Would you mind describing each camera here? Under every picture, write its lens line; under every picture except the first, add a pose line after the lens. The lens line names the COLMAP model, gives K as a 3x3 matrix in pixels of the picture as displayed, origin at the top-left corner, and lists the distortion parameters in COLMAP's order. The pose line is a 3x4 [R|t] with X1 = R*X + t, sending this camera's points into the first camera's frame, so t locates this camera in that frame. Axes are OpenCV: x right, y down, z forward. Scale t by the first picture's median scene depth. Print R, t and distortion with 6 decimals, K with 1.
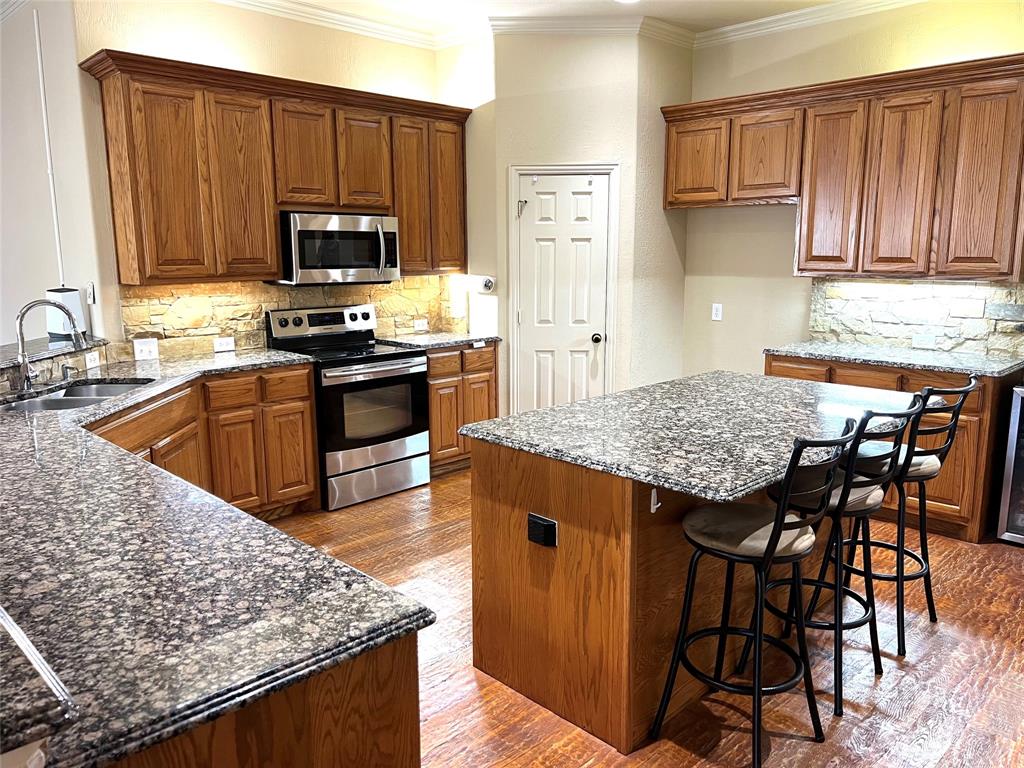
lens RADIAL K [[768.1, 0, 518.2], [0, 768.1, 380.7], [0, 0, 1]] dist [0.062252, -0.066820]
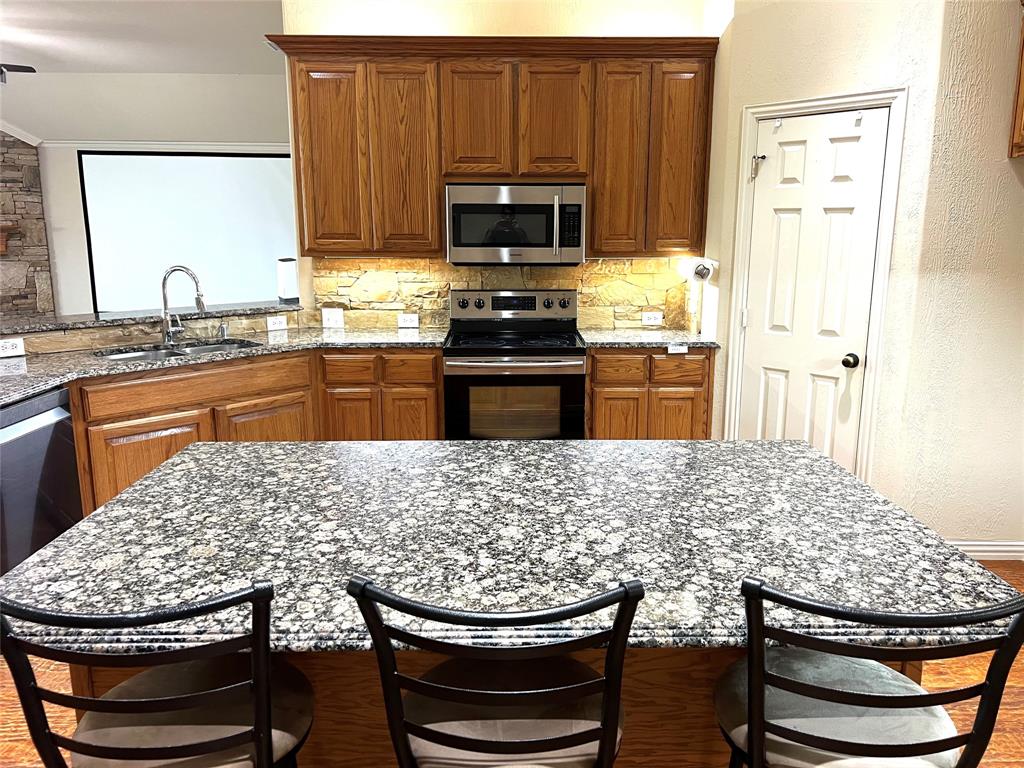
lens RADIAL K [[768.1, 0, 518.2], [0, 768.1, 380.7], [0, 0, 1]] dist [0.062252, -0.066820]
pose [[0.719959, 0.140038, -0.679741, 0.551878], [-0.123539, 0.989648, 0.073036, -0.081132], [0.682933, 0.031392, 0.729806, 0.505844]]
